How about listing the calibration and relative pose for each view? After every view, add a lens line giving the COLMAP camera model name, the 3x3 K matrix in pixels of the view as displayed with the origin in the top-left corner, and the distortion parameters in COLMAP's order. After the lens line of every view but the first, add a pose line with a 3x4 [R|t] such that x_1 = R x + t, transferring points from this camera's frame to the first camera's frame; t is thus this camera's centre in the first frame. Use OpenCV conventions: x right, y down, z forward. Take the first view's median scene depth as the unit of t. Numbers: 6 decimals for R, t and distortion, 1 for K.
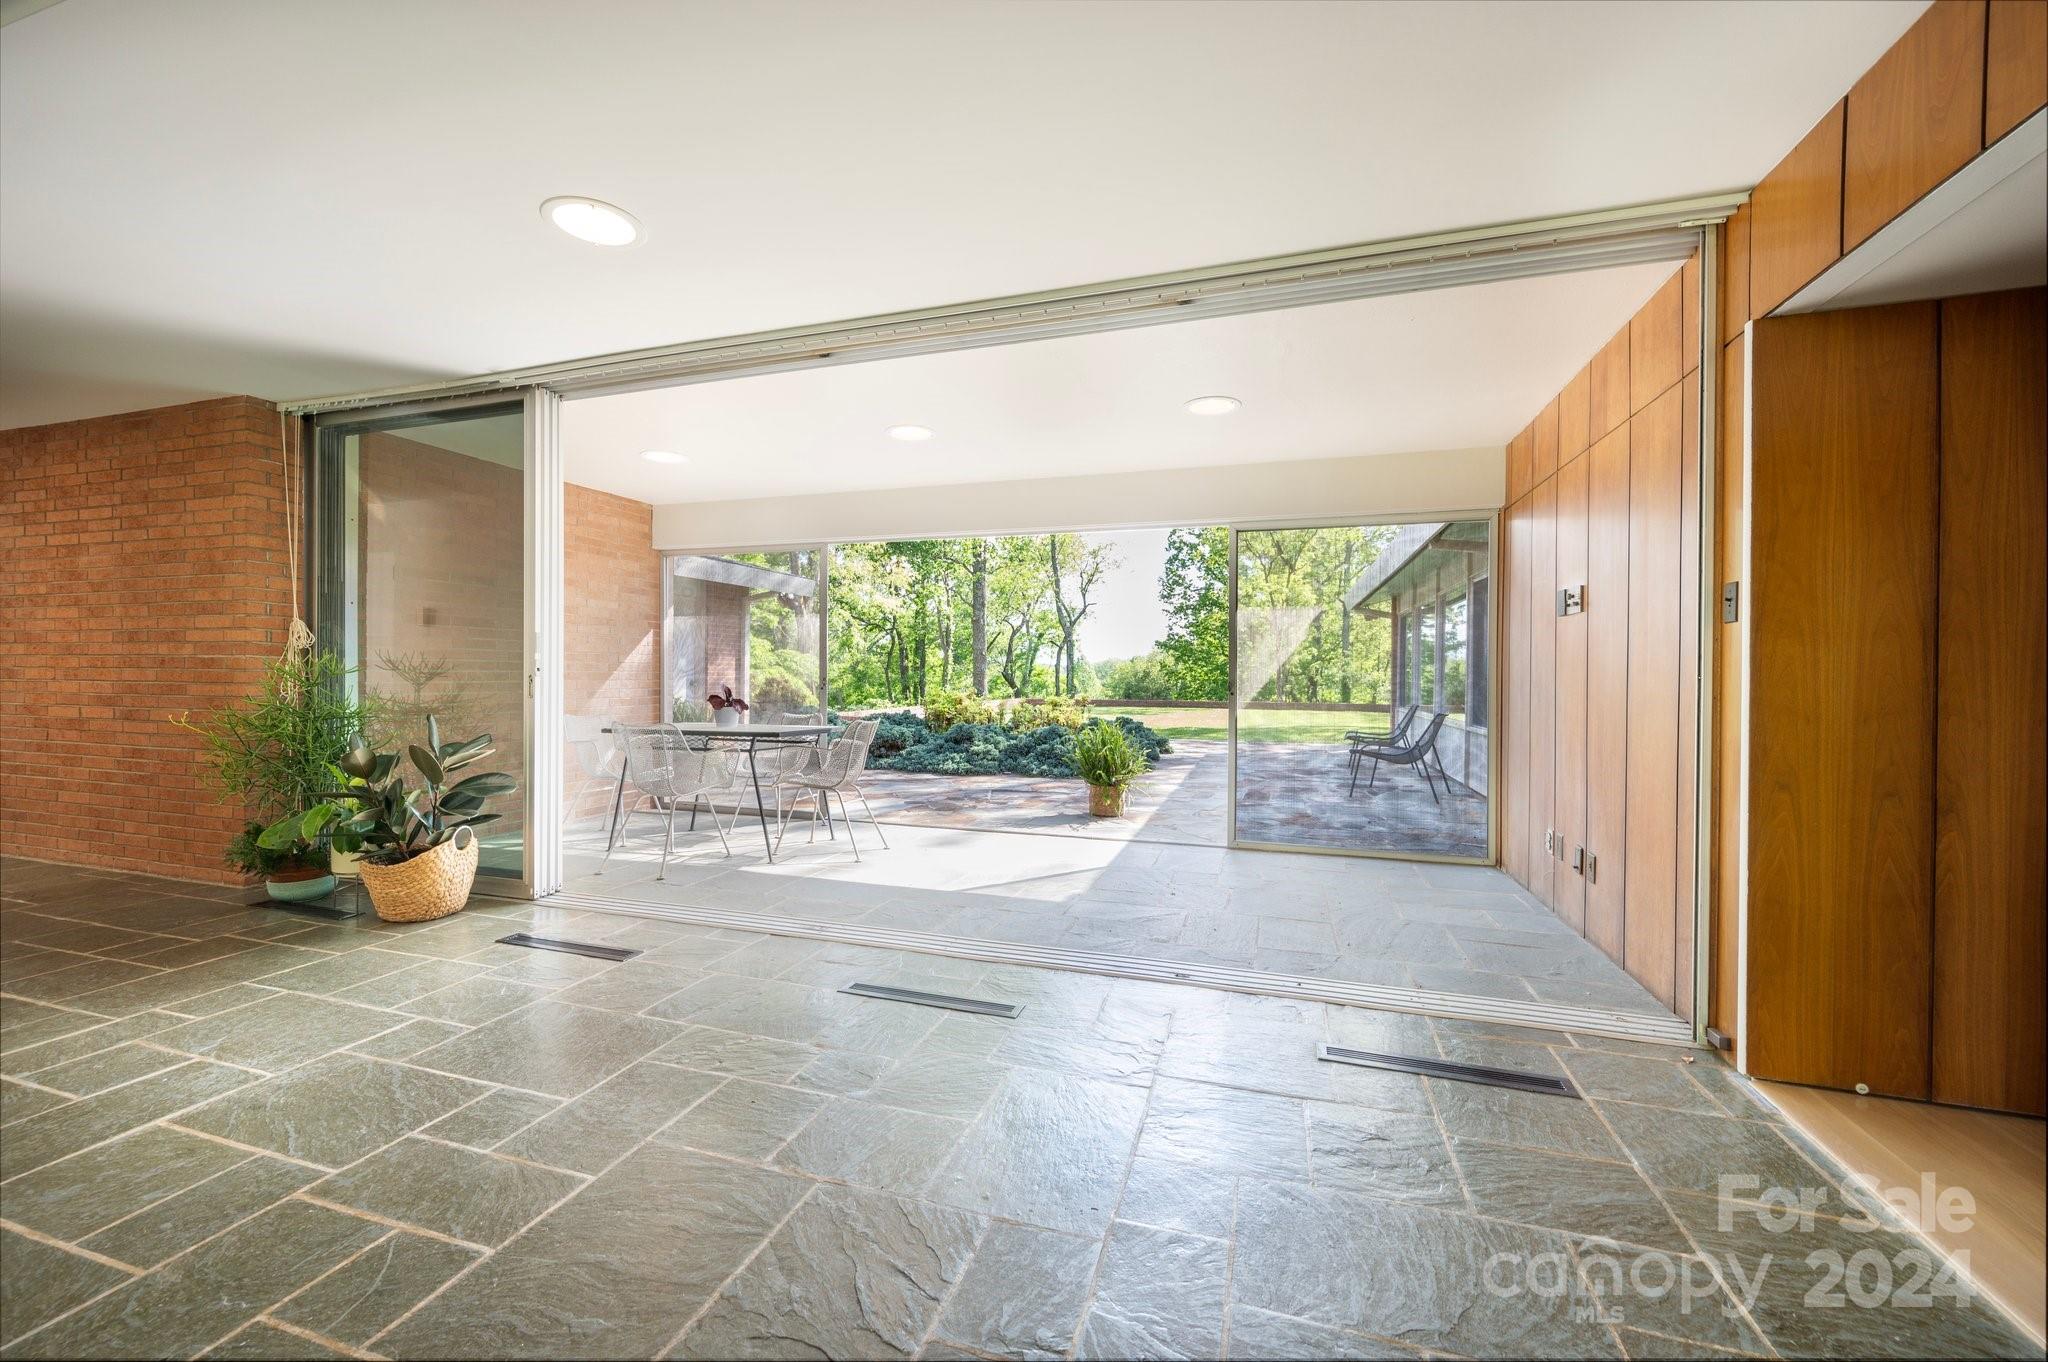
lens RADIAL K [[808.1, 0, 1026.1], [0, 808.1, 680.4], [0, 0, 1]] dist [-0.001181, 0.000065]
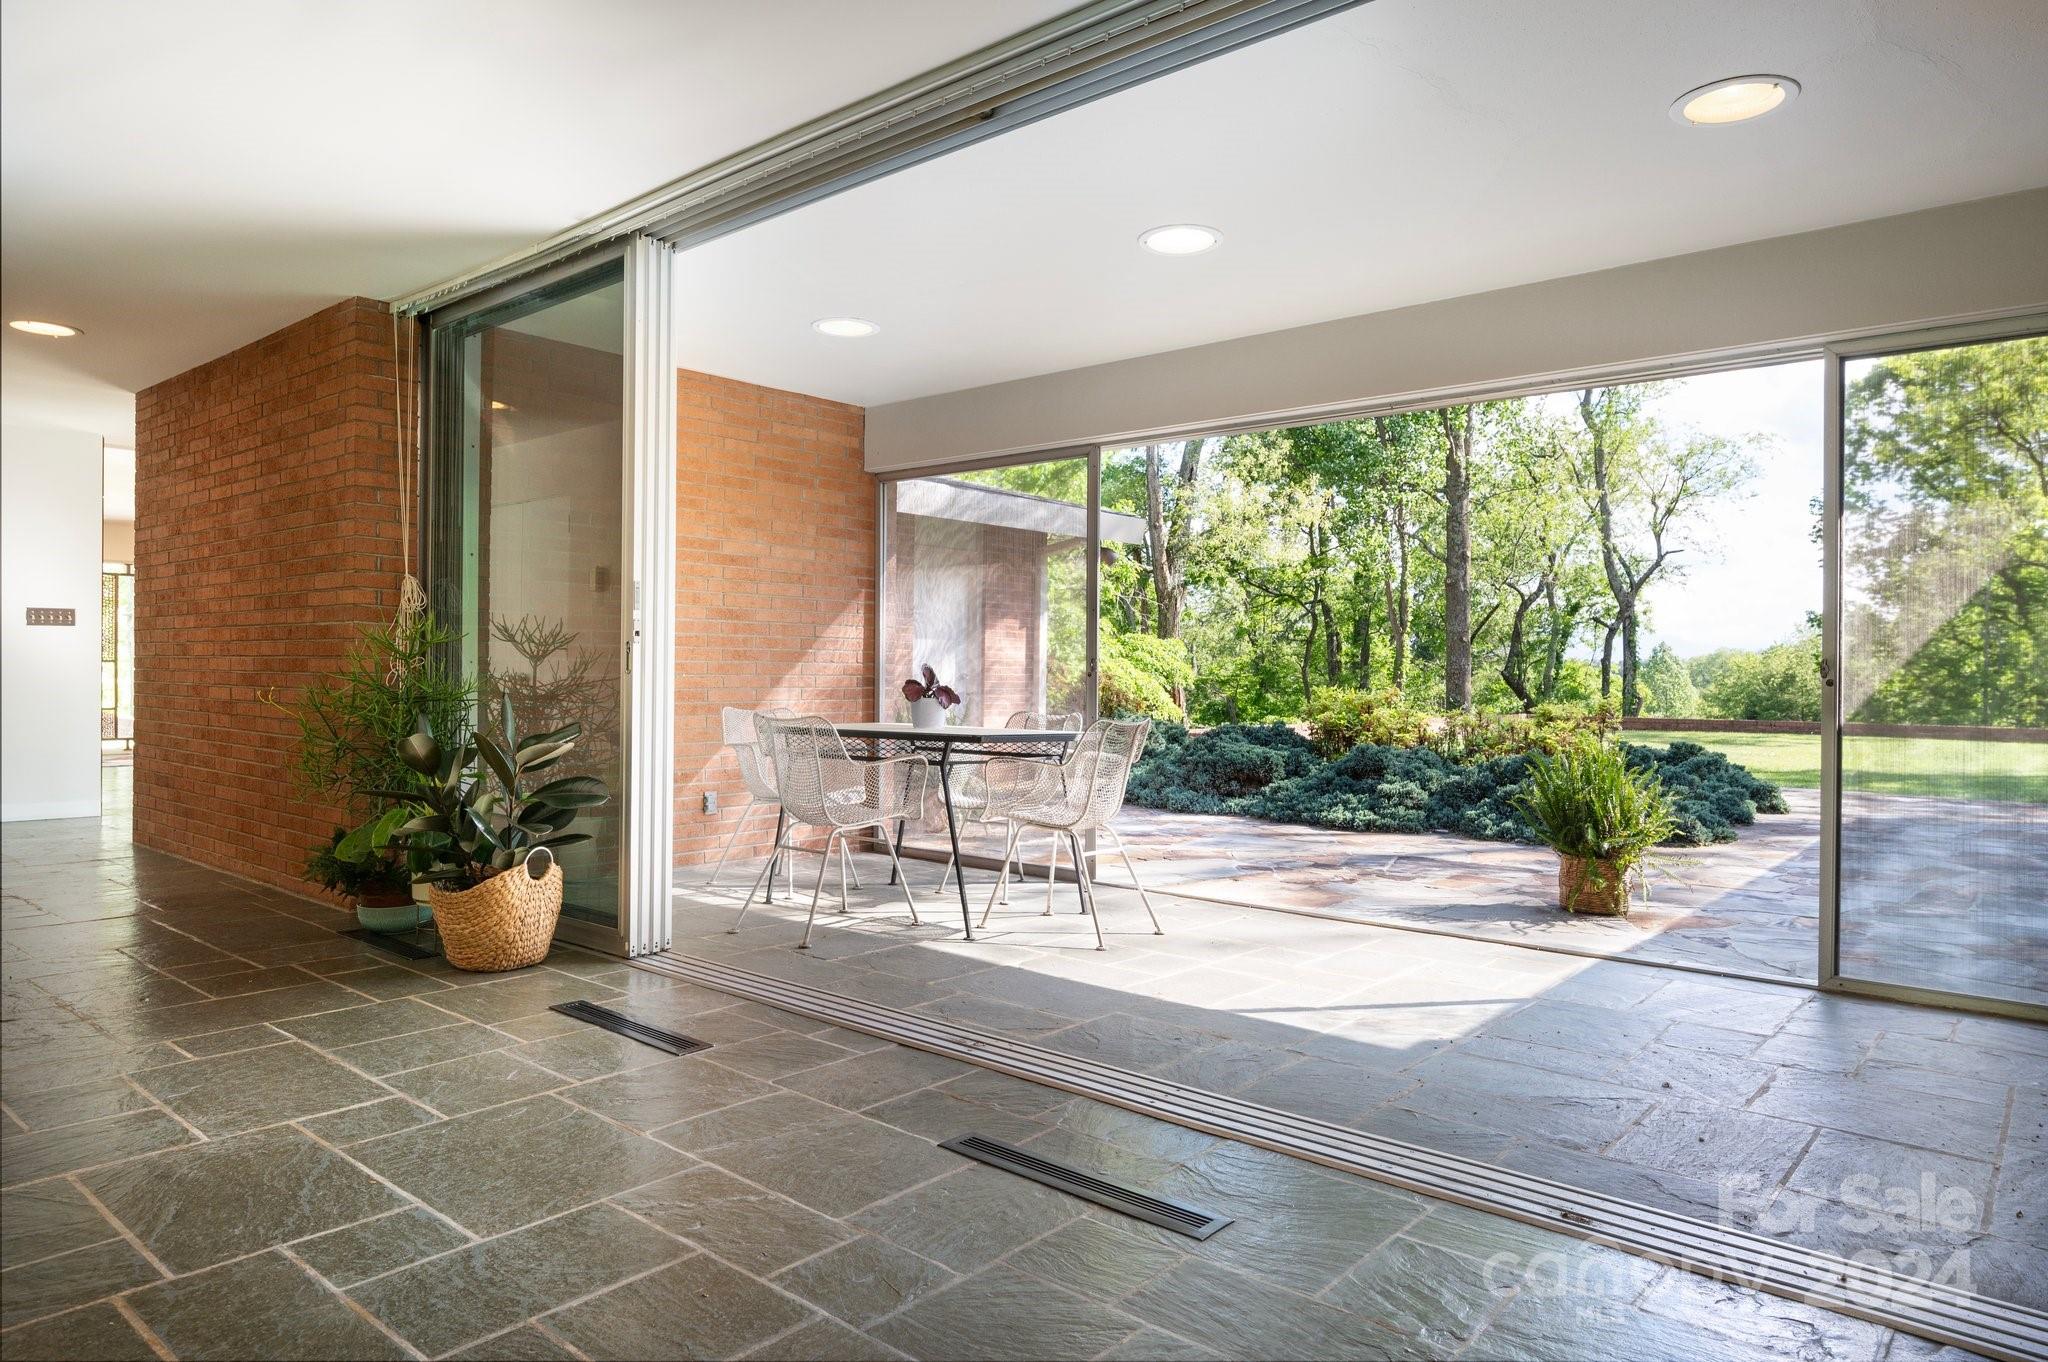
lens RADIAL K [[1267.6, 0, 1020.9], [0, 1267.6, 677.9], [0, 0, 1]] dist [-0.002504, 0.001047]
pose [[0.920335, 0.004046, -0.391111, 0.127490], [-0.006742, 0.999962, -0.005521, 0.026521], [0.391074, 0.007718, 0.920327, 0.099008]]
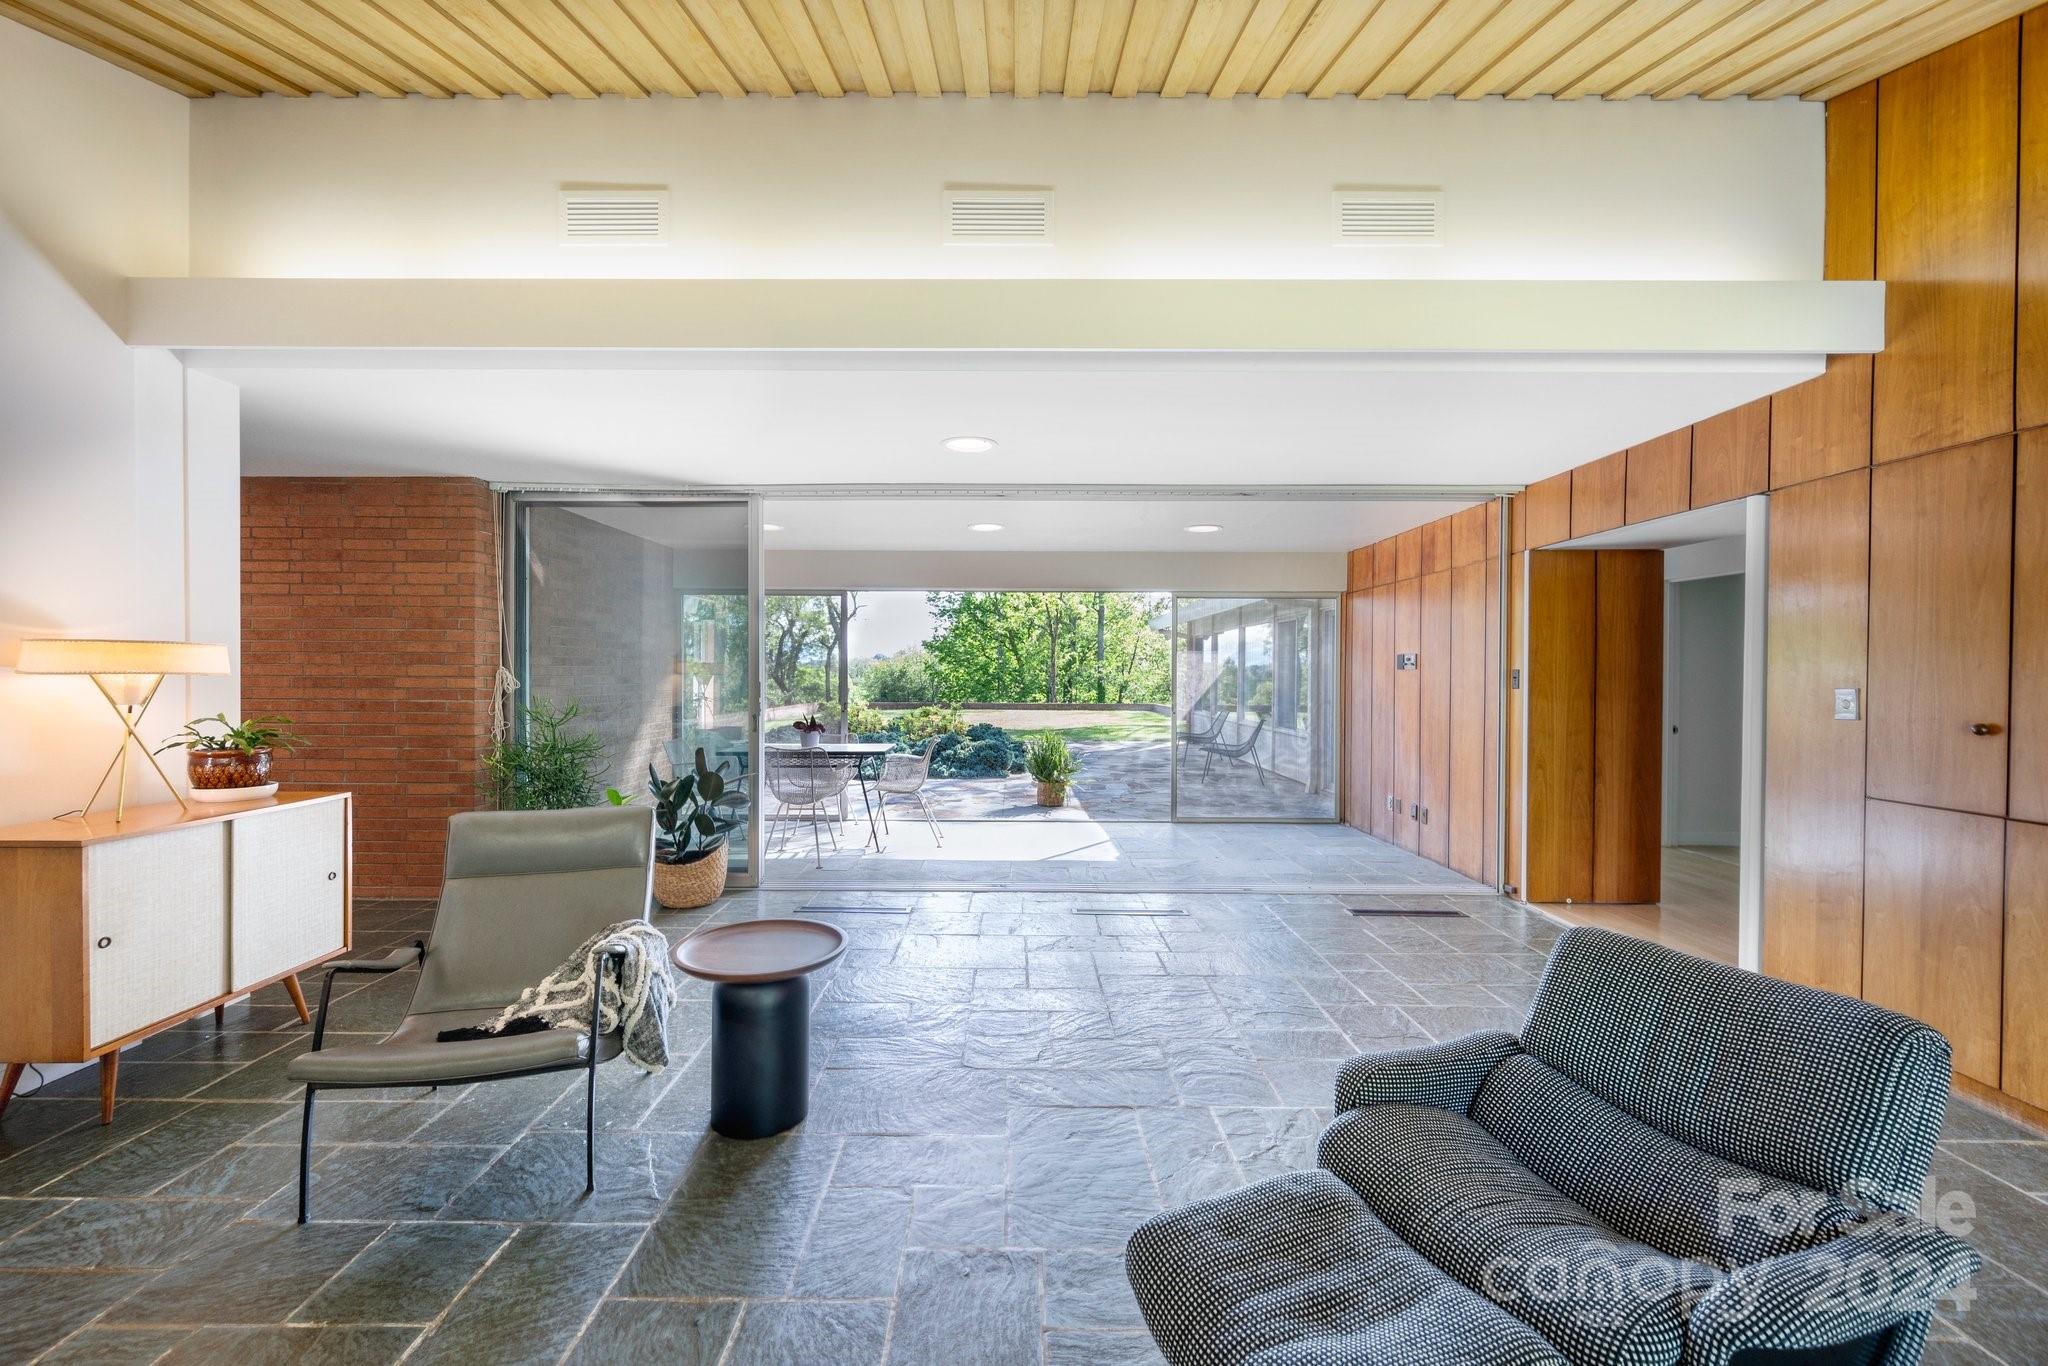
lens RADIAL K [[812.0, 0, 1020.7], [0, 812.0, 675.9], [0, 0, 1]] dist [-0.001280, -0.000070]
pose [[0.952949, -0.003038, 0.303117, -0.545961], [0.003807, 0.999991, -0.001947, -0.058368], [-0.303108, 0.003009, 0.952951, -0.341144]]
